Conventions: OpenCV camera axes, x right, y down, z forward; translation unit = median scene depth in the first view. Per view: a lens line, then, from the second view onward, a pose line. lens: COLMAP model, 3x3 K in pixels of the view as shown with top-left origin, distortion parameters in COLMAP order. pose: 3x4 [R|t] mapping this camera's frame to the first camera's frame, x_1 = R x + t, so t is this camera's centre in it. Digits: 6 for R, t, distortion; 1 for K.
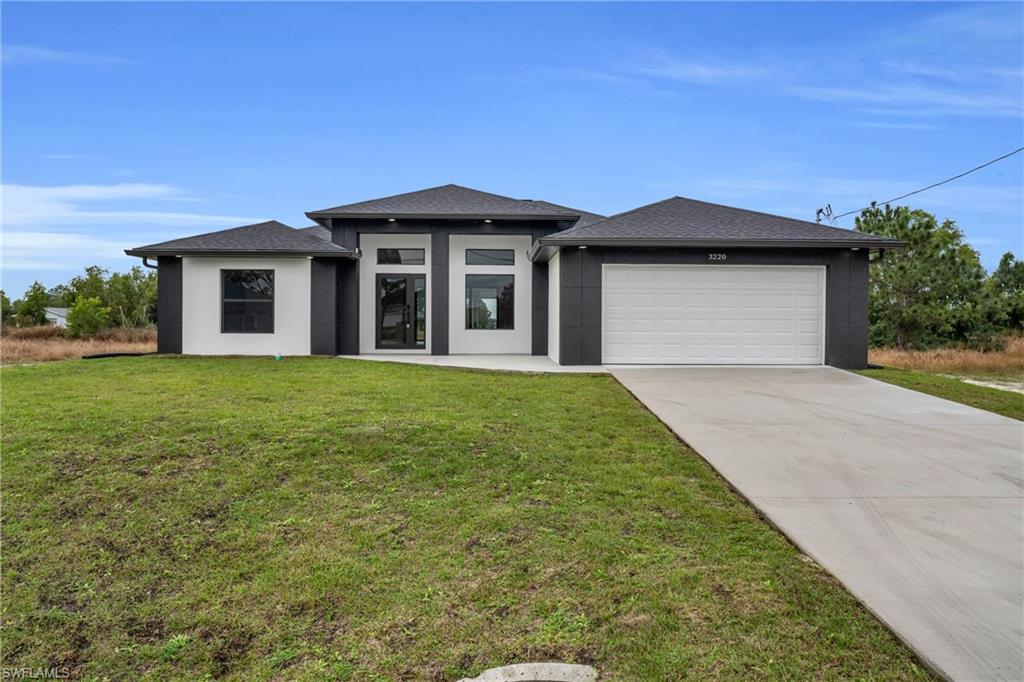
lens RADIAL K [[728.2, 0, 512.0], [0, 728.2, 341.0], [0, 0, 1]] dist [0.003226, 0.002111]
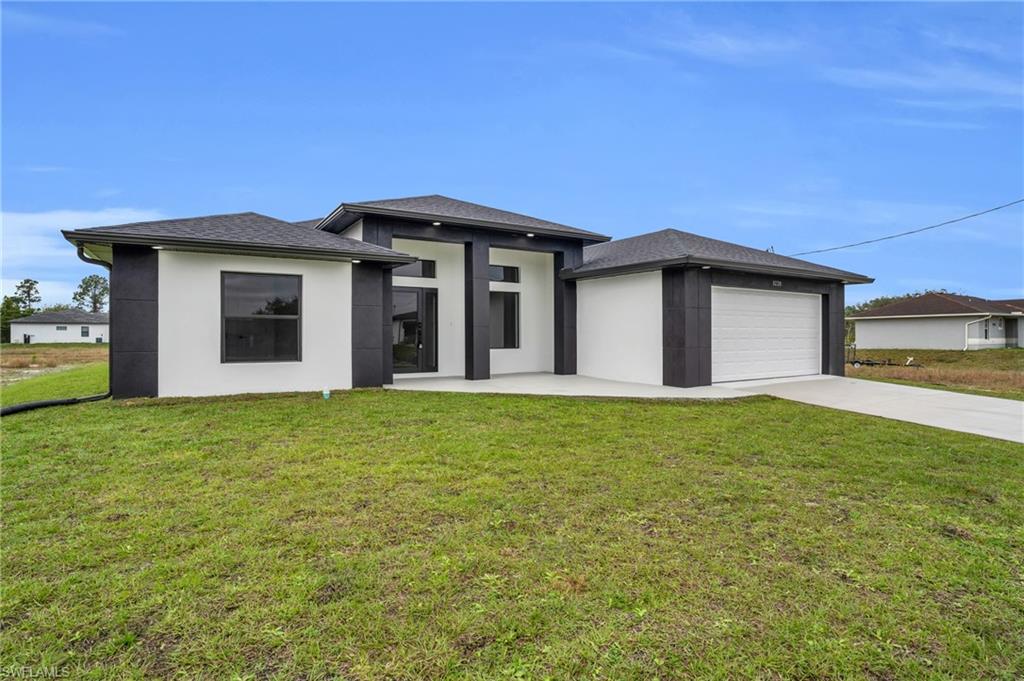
lens RADIAL K [[530.2, 0, 512.0], [0, 530.2, 340.5], [0, 0, 1]] dist [-0.059860, 0.031159]
pose [[0.862358, -0.012150, 0.506153, -0.412588], [0.016419, 0.999857, -0.003973, -0.025878], [-0.506032, 0.011736, 0.862435, 0.433914]]
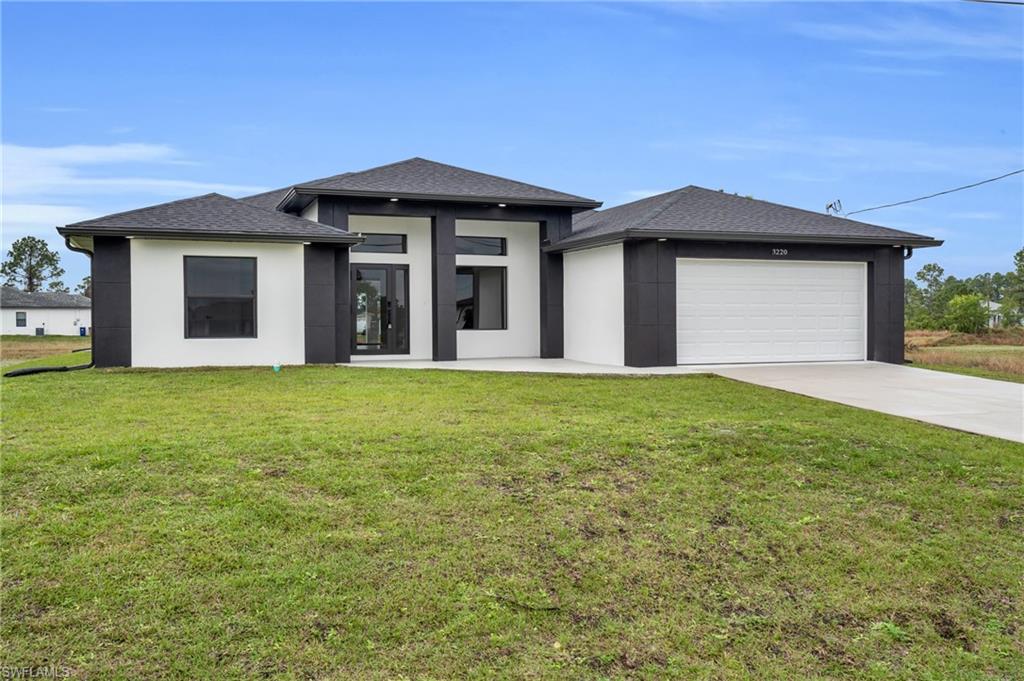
lens RADIAL K [[897.3, 0, 512.0], [0, 897.3, 340.5], [0, 0, 1]] dist [0.061107, -0.002862]
pose [[0.941771, -0.016629, 0.335843, -0.395388], [0.017635, 0.999844, 0.000055, -0.002830], [-0.335792, 0.005870, 0.941918, -0.015415]]
